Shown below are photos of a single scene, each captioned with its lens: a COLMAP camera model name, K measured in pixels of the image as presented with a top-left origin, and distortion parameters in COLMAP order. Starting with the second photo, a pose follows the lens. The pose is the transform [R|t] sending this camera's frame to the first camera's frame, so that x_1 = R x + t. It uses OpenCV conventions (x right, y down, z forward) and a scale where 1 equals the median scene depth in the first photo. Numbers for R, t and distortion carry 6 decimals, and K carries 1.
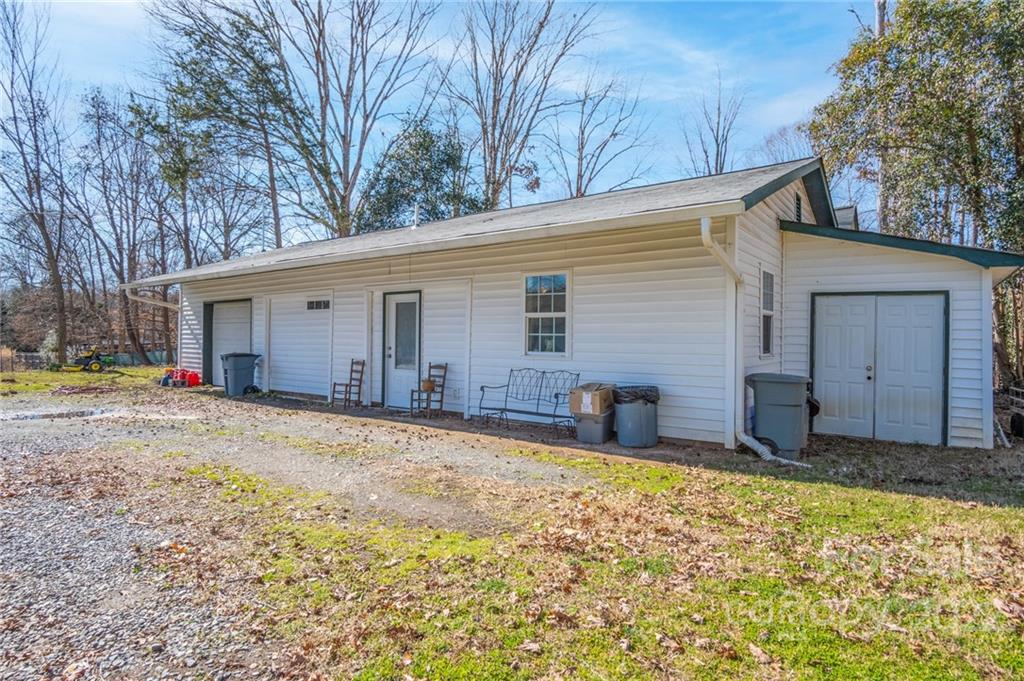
lens RADIAL K [[553.0, 0, 512.0], [0, 553.0, 340.5], [0, 0, 1]] dist [-0.048185, -0.000542]
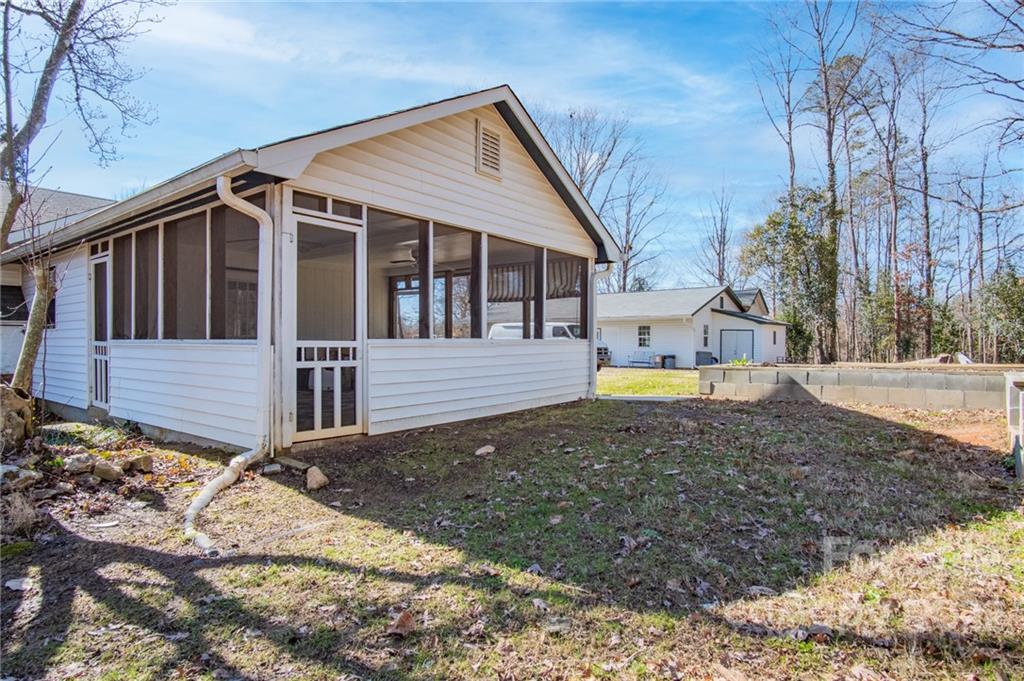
lens RADIAL K [[553.0, 0, 512.0], [0, 553.0, 340.5], [0, 0, 1]] dist [-0.048185, -0.000542]
pose [[0.998698, -0.001281, -0.051001, -0.621109], [0.000634, 0.999919, -0.012691, 0.025769], [0.051013, 0.012643, 0.998618, -2.655587]]
